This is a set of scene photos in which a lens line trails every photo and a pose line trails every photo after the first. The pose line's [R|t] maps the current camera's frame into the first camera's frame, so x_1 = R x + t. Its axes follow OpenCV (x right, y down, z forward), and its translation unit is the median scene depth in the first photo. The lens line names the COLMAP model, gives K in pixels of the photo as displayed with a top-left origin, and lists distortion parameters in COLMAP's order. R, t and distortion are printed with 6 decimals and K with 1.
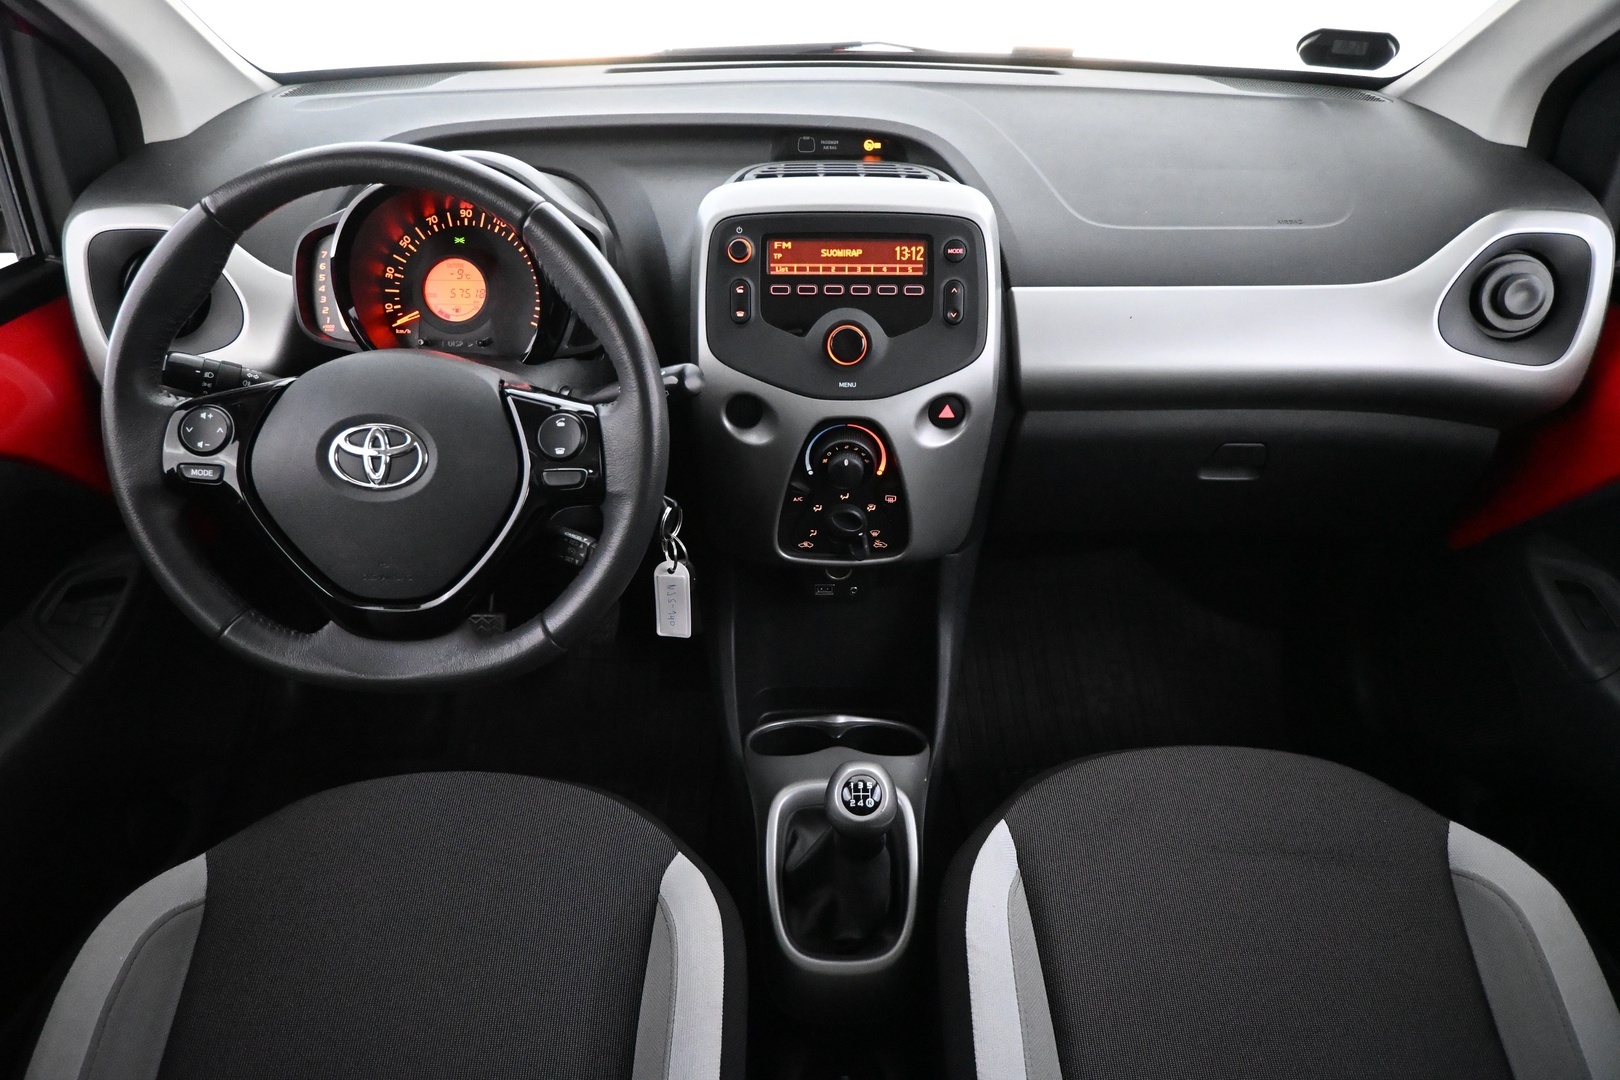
lens RADIAL K [[1109.8, 0, 816.3], [0, 1109.8, 538.2], [0, 0, 1]] dist [-0.001831, -0.002438]
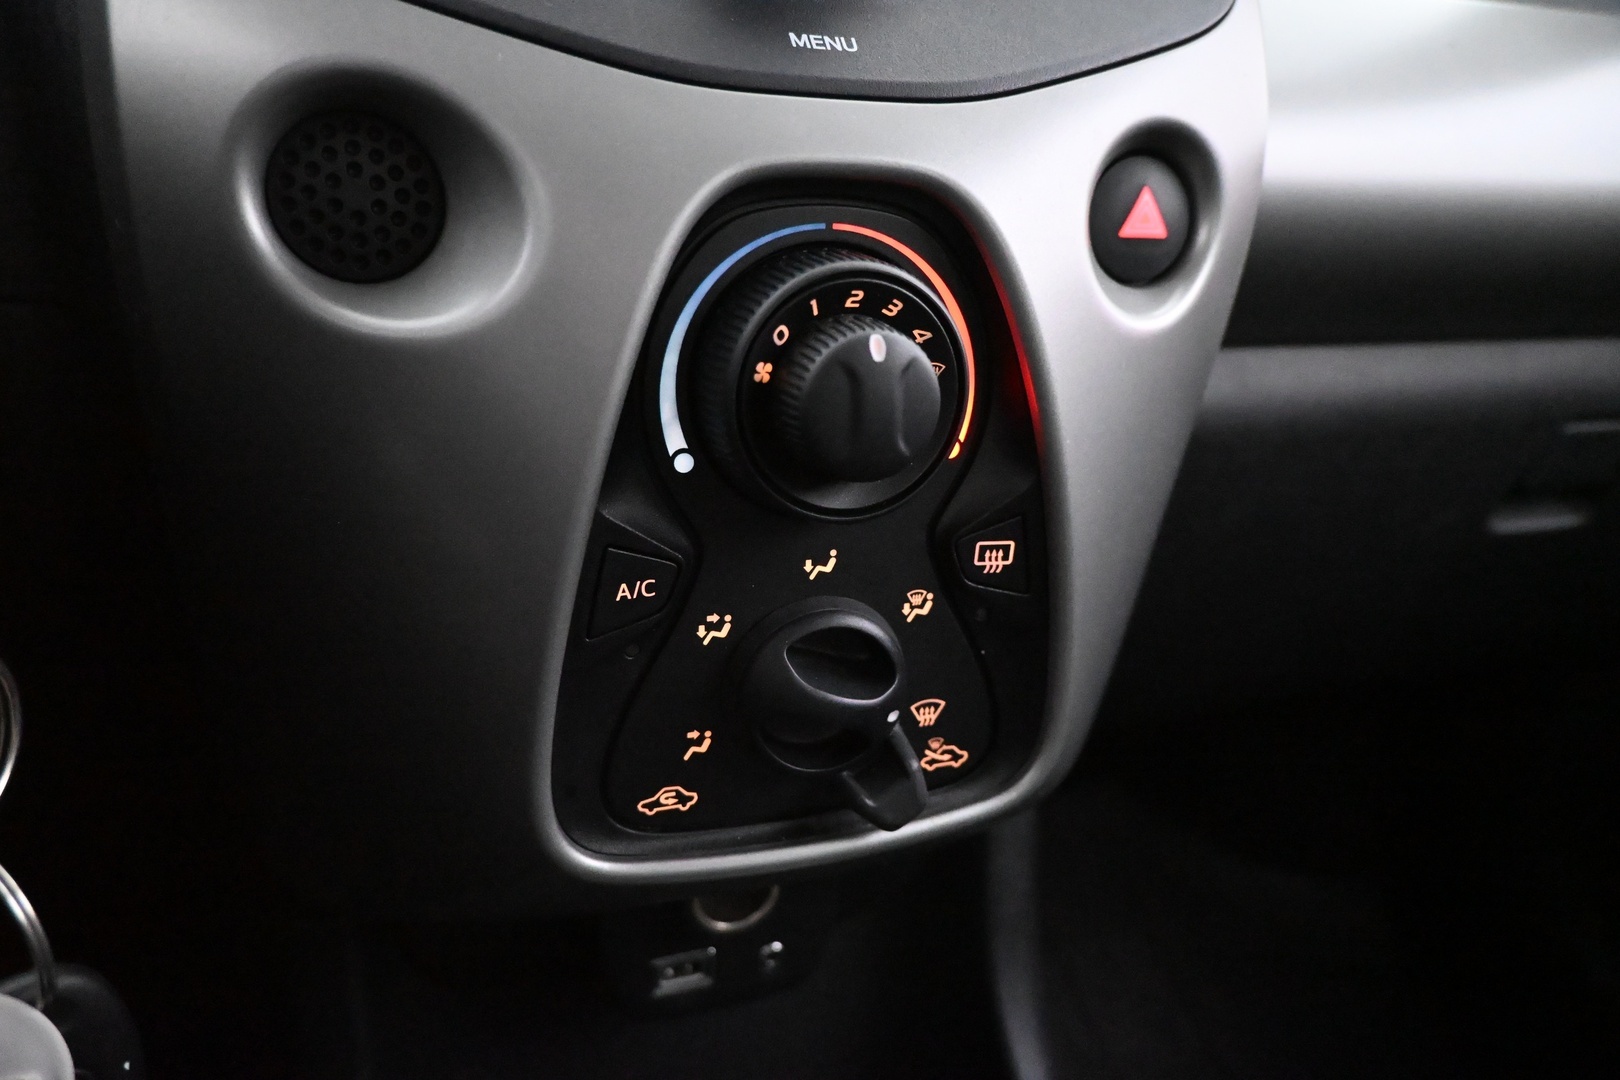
lens RADIAL K [[1109.8, 0, 803.3], [0, 1109.8, 540.4], [0, 0, 1]] dist [-0.001831, -0.002438]
pose [[0.946344, -0.081489, 0.312717, -0.057287], [0.167437, 0.951307, -0.258803, 0.021252], [-0.276400, 0.297277, 0.913909, 0.816931]]
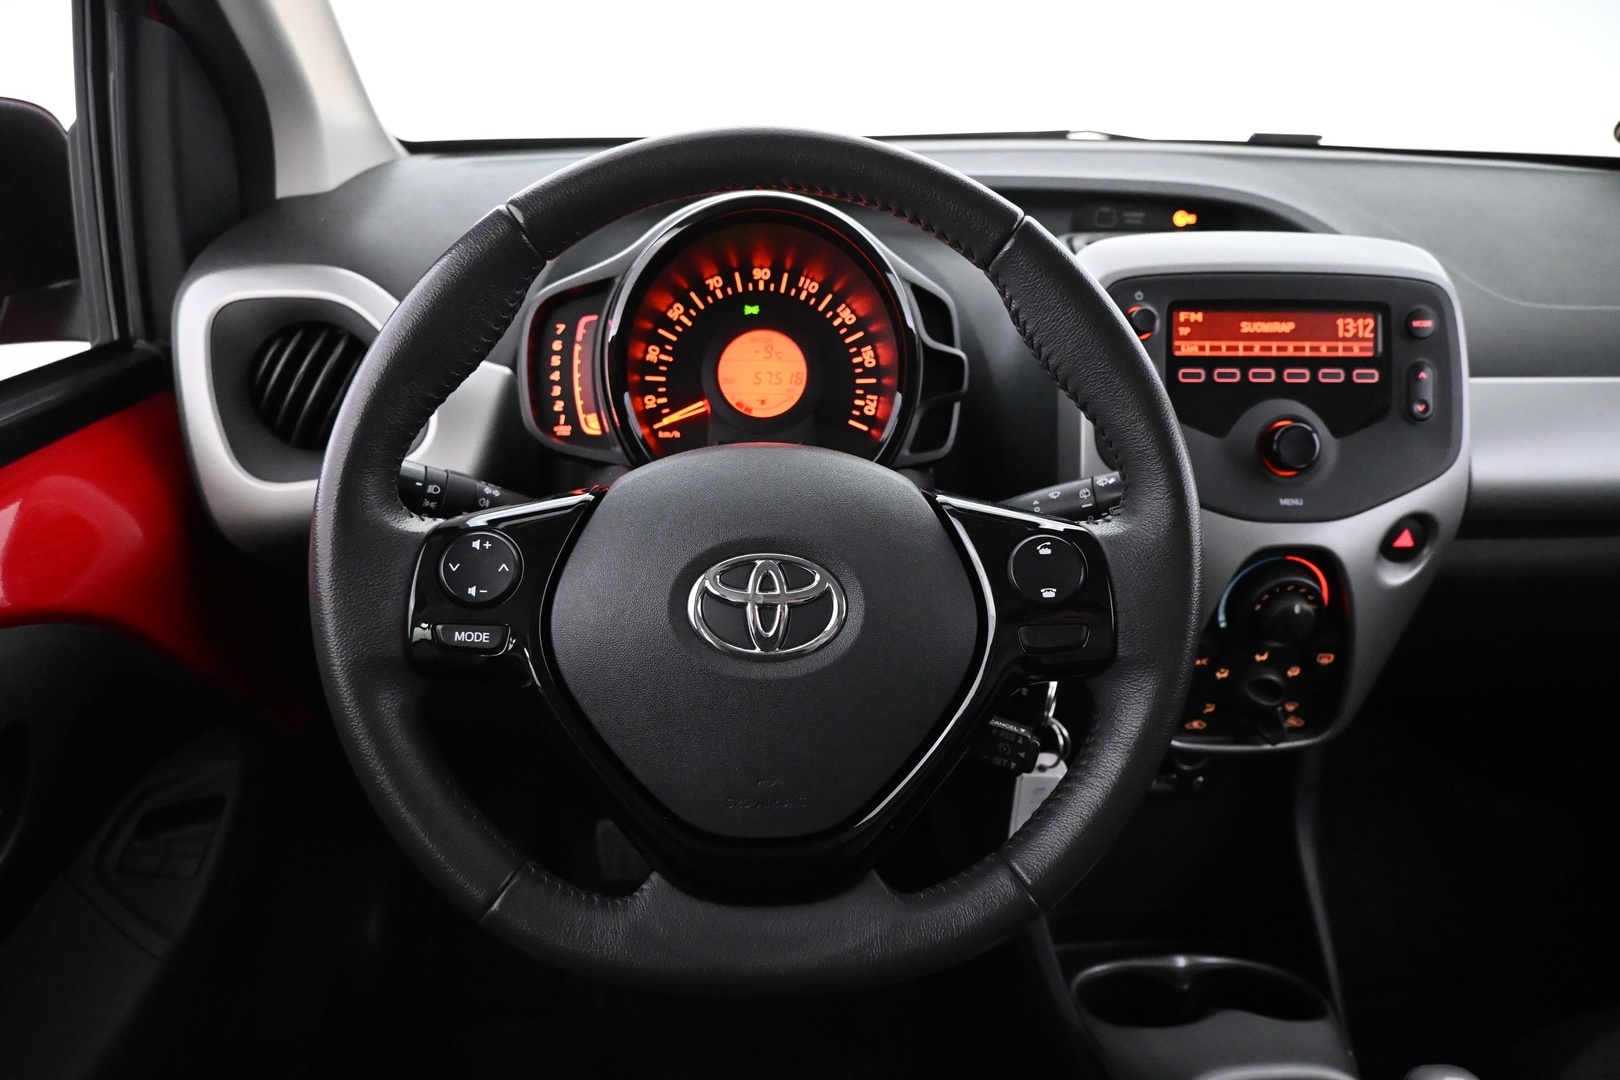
lens RADIAL K [[1109.8, 0, 817.7], [0, 1109.8, 538.2], [0, 0, 1]] dist [-0.001831, -0.002438]
pose [[0.997836, -0.011983, 0.064656, -0.326947], [0.021193, 0.989394, -0.143699, -0.017219], [-0.062249, 0.144759, 0.987507, 0.306113]]
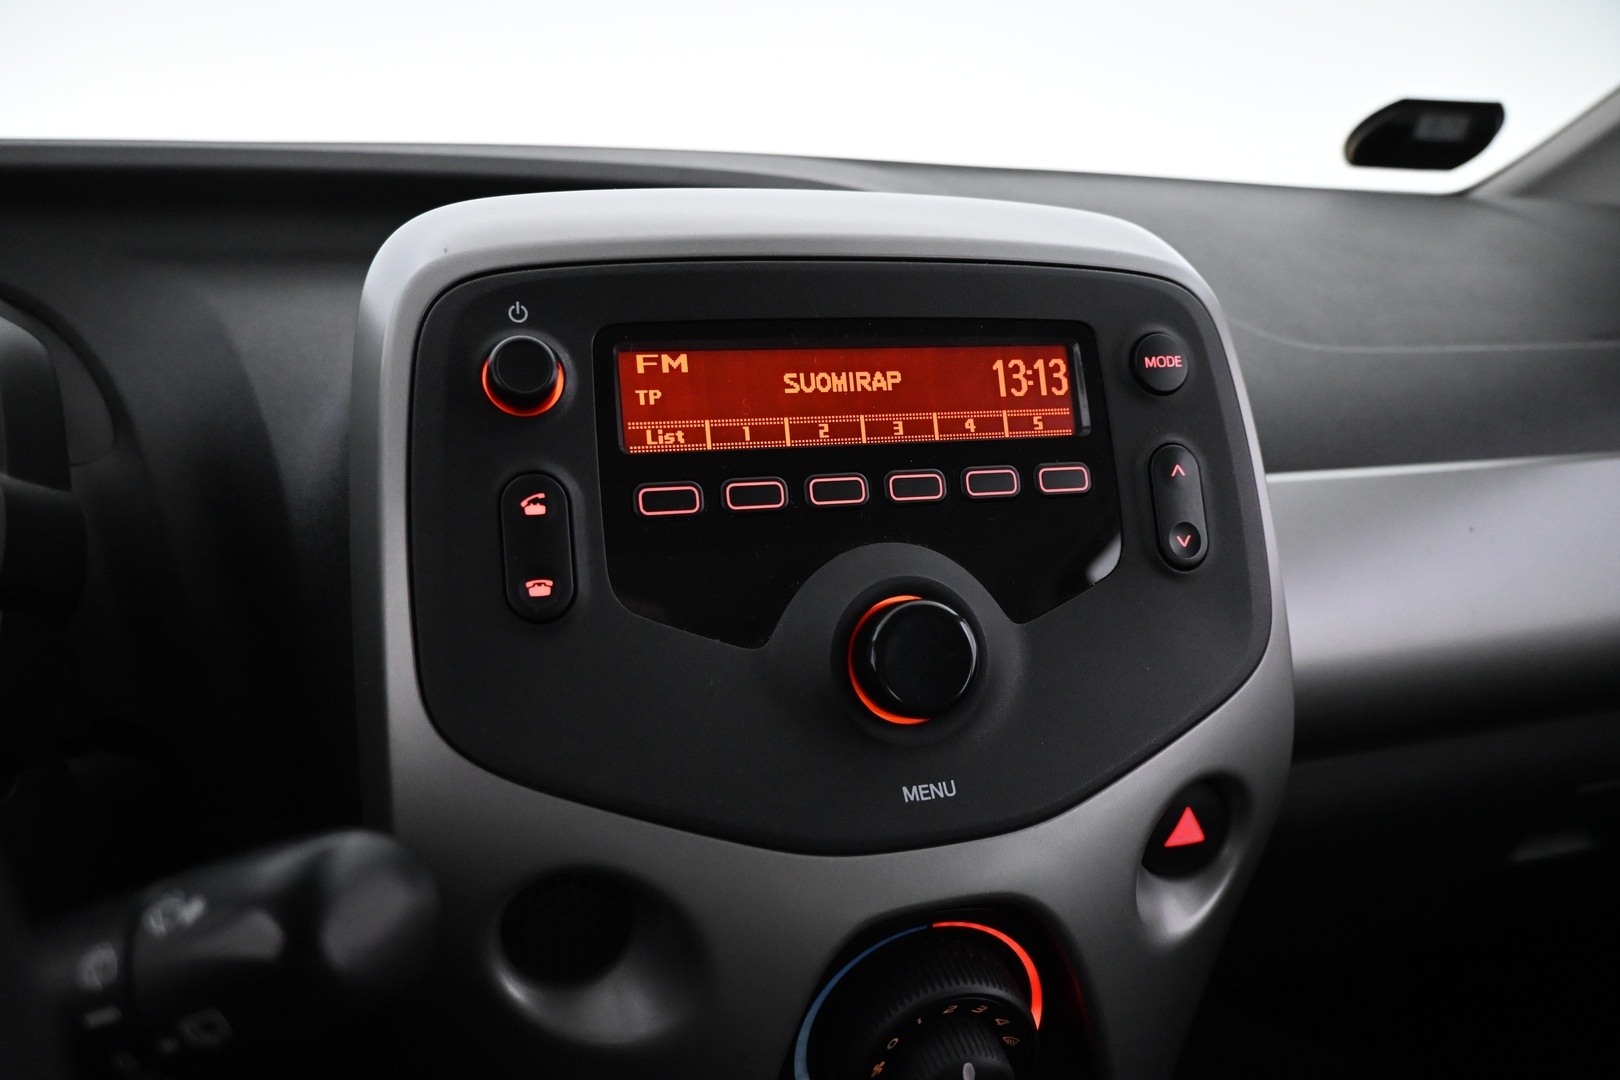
lens RADIAL K [[1109.8, 0, 814.5], [0, 1109.8, 529.4], [0, 0, 1]] dist [-0.001831, -0.002438]
pose [[0.958969, -0.065793, 0.275770, -0.077933], [0.139138, 0.956721, -0.255588, -0.133541], [-0.247019, 0.283471, 0.926621, 0.711869]]
